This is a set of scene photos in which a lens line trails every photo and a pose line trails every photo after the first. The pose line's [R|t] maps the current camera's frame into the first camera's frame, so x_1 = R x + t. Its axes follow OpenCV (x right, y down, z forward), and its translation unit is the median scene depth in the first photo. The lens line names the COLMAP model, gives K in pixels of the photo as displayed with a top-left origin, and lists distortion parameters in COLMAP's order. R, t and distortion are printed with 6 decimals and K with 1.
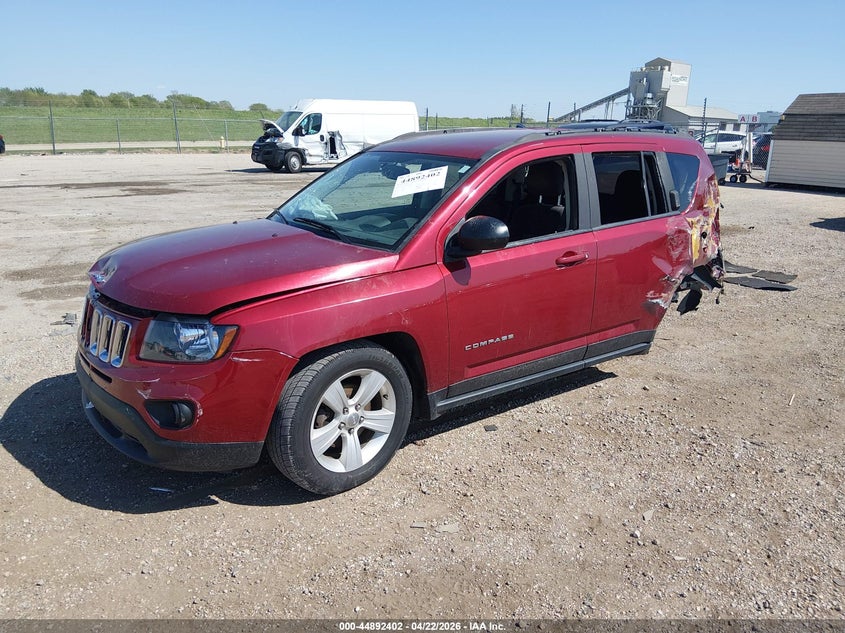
lens RADIAL K [[634.5, 0, 416.9], [0, 634.5, 318.0], [0, 0, 1]] dist [0.044468, -0.075448]
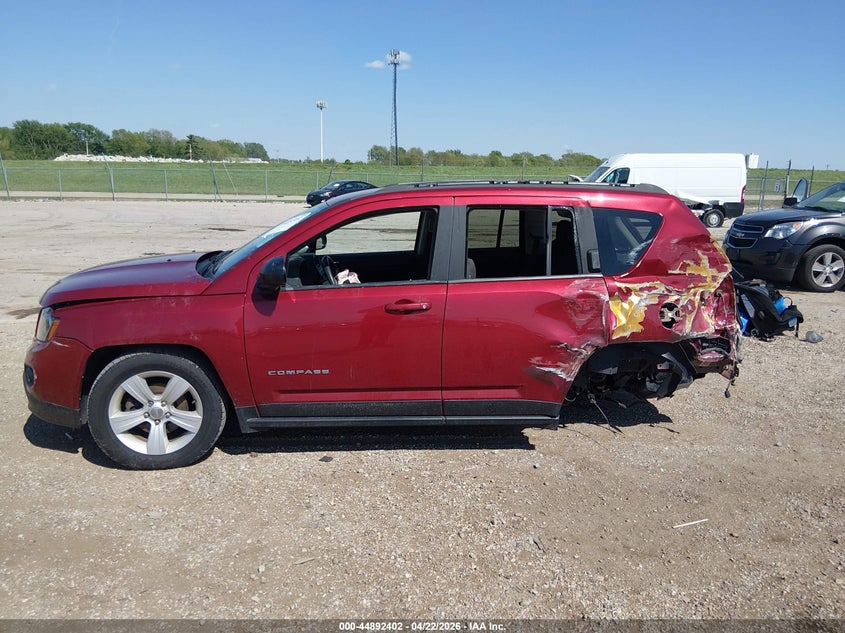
lens RADIAL K [[634.5, 0, 421.8], [0, 634.5, 313.7], [0, 0, 1]] dist [0.044468, -0.075448]
pose [[0.844407, 0.109883, -0.524312, 0.791683], [-0.155727, 0.986820, -0.043986, -0.043023], [0.512569, 0.118792, 0.850389, 0.165854]]
